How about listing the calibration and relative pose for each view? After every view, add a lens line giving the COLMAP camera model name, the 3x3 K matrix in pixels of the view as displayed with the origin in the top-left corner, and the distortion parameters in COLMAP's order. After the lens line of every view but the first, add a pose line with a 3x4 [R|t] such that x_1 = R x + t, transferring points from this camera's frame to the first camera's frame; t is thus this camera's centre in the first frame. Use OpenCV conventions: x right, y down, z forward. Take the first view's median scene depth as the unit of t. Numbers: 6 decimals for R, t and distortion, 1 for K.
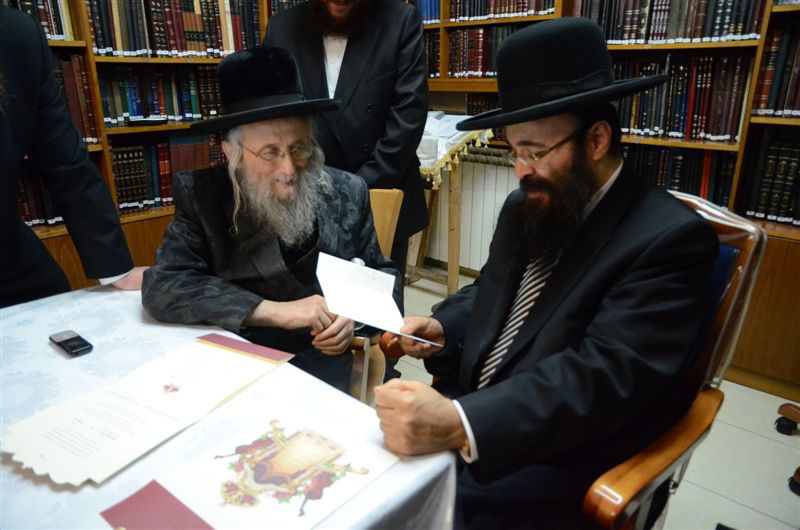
lens RADIAL K [[570.3, 0, 399.1], [0, 570.3, 259.4], [0, 0, 1]] dist [-0.073566, 0.073907]
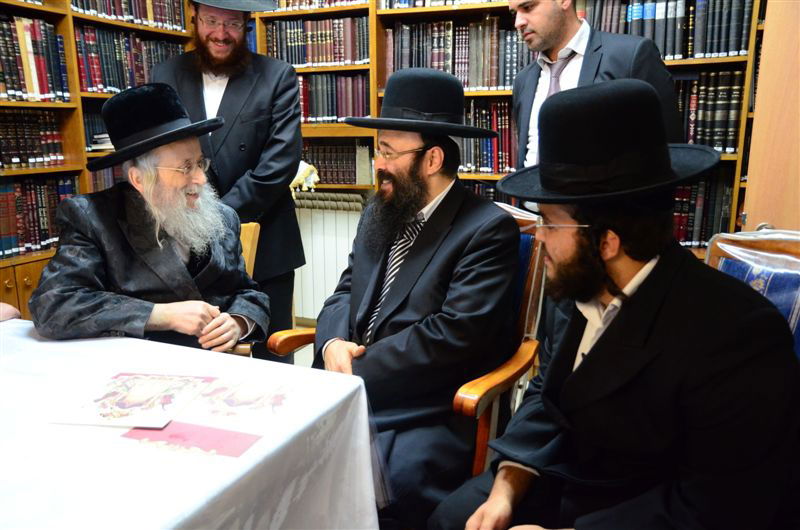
lens RADIAL K [[650.0, 0, 402.2], [0, 650.0, 270.5], [0, 0, 1]] dist [-0.085518, 0.110795]
pose [[0.945005, -0.070908, 0.319277, -0.089412], [0.103483, 0.990887, -0.086226, 0.069583], [-0.310253, 0.114523, 0.943730, -0.141392]]
